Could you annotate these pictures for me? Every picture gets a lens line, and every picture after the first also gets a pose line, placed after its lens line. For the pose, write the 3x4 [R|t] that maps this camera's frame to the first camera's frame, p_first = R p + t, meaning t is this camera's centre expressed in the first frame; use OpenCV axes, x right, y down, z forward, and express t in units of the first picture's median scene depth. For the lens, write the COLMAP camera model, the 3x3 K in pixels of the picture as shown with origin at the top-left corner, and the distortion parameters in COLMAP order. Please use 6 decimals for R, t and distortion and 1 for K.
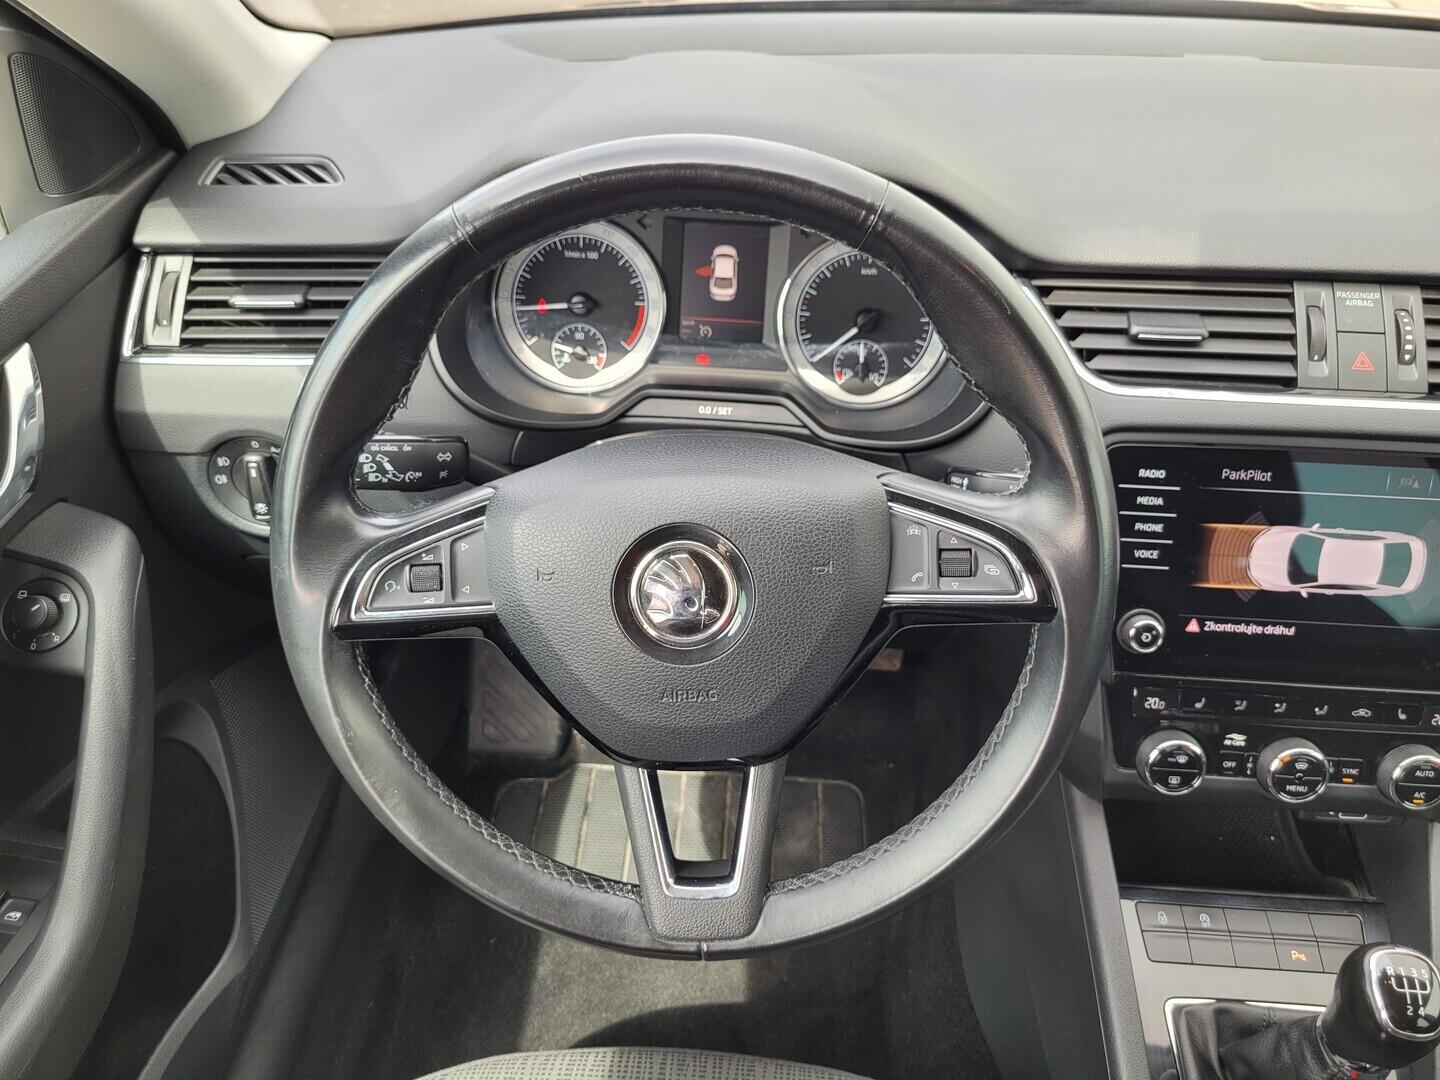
lens RADIAL K [[847.8, 0, 699.8], [0, 847.8, 513.7], [0, 0, 1]] dist [0.013684, -0.014316]
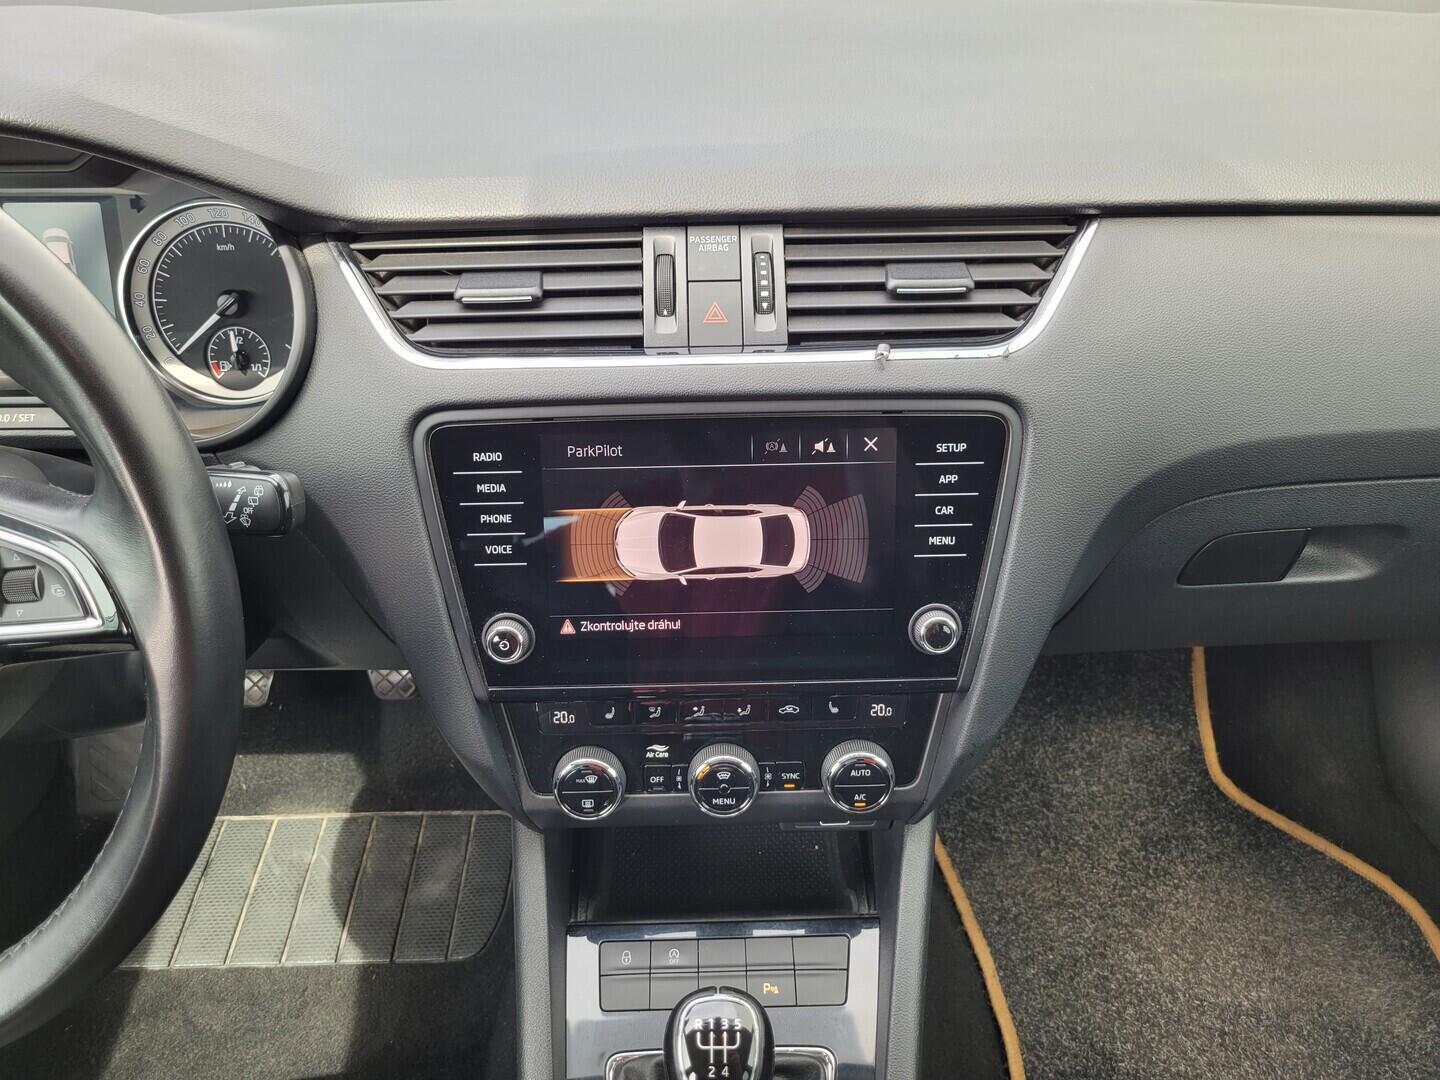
lens RADIAL K [[847.8, 0, 699.8], [0, 847.8, 513.7], [0, 0, 1]] dist [0.013684, -0.014316]
pose [[0.996354, -0.071988, 0.045777, 0.685832], [0.072510, 0.997319, -0.009837, 0.033980], [-0.044946, 0.013121, 0.998903, 0.123203]]
